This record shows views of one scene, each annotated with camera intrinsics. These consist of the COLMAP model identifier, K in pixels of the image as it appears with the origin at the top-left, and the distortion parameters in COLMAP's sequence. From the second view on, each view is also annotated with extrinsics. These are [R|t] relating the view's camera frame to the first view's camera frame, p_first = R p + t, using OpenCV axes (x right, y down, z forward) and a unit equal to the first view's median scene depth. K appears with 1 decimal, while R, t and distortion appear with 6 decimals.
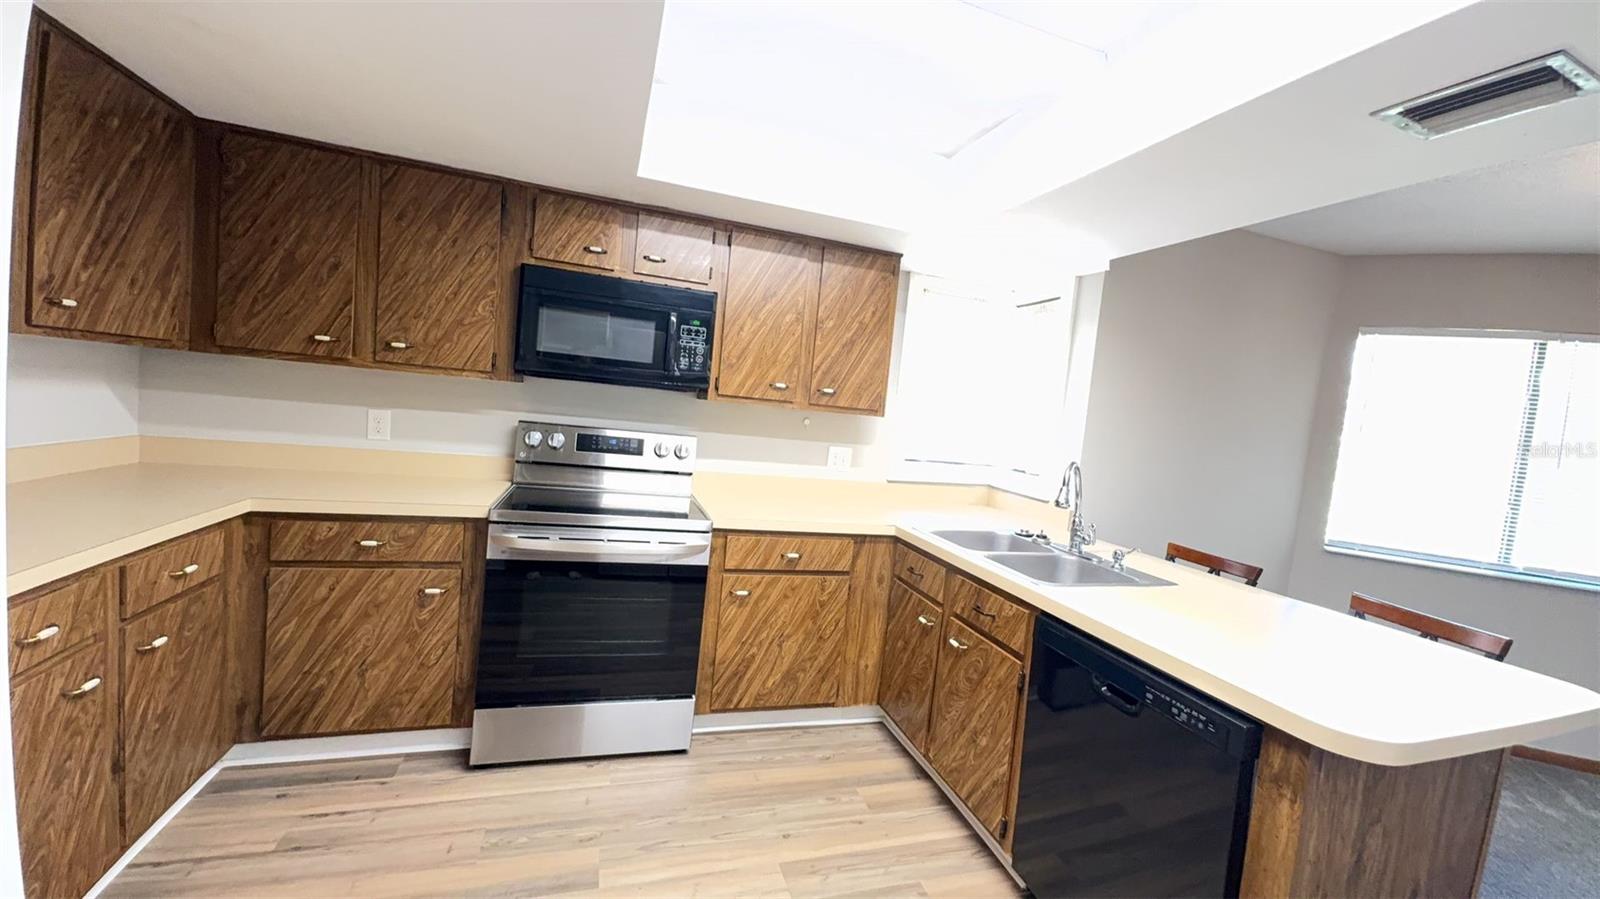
lens RADIAL K [[609.0, 0, 800.0], [0, 609.0, 449.5], [0, 0, 1]] dist [-0.000315, -0.000205]
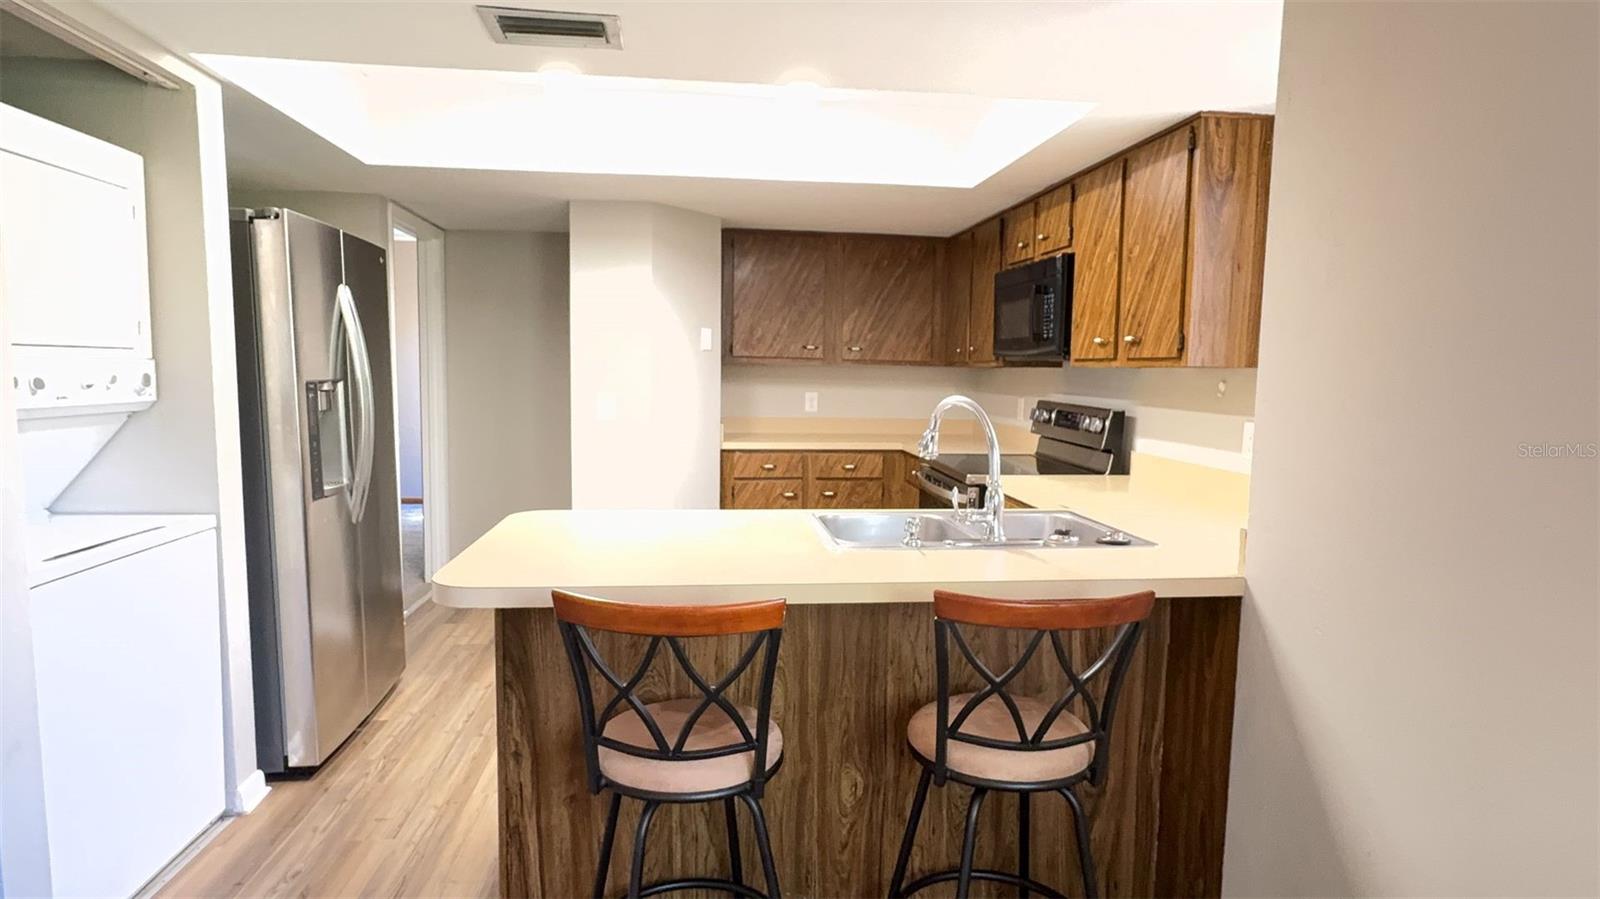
lens RADIAL K [[868.8, 0, 800.0], [0, 868.8, 449.5], [0, 0, 1]] dist [-0.015797, 0.000281]
pose [[-0.187661, -0.007223, -0.982207, 1.375051], [-0.102201, 0.994689, 0.012212, 0.080205], [0.976902, 0.102675, -0.187403, 0.953136]]
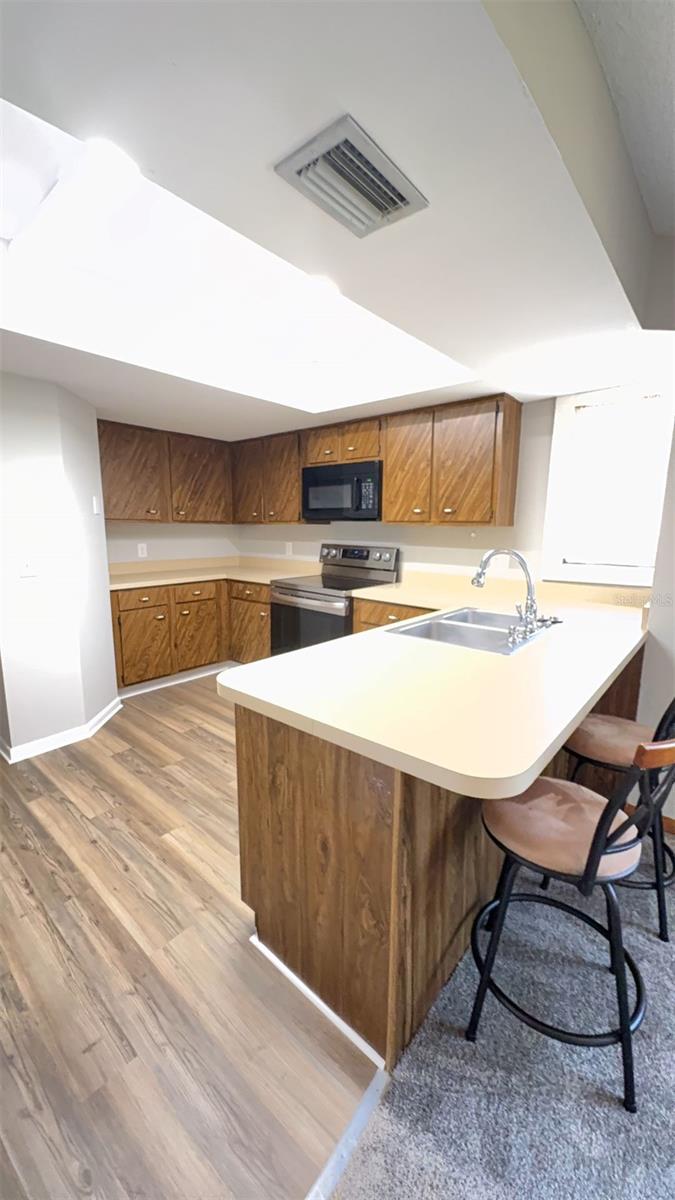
lens RADIAL K [[456.7, 0, 337.5], [0, 456.7, 600.0], [0, 0, 1]] dist [-0.000315, -0.000205]
pose [[0.519127, 0.046819, -0.853414, 0.967519], [-0.015534, 0.998850, 0.045348, 0.077808], [0.854556, -0.010285, 0.519258, 0.264784]]
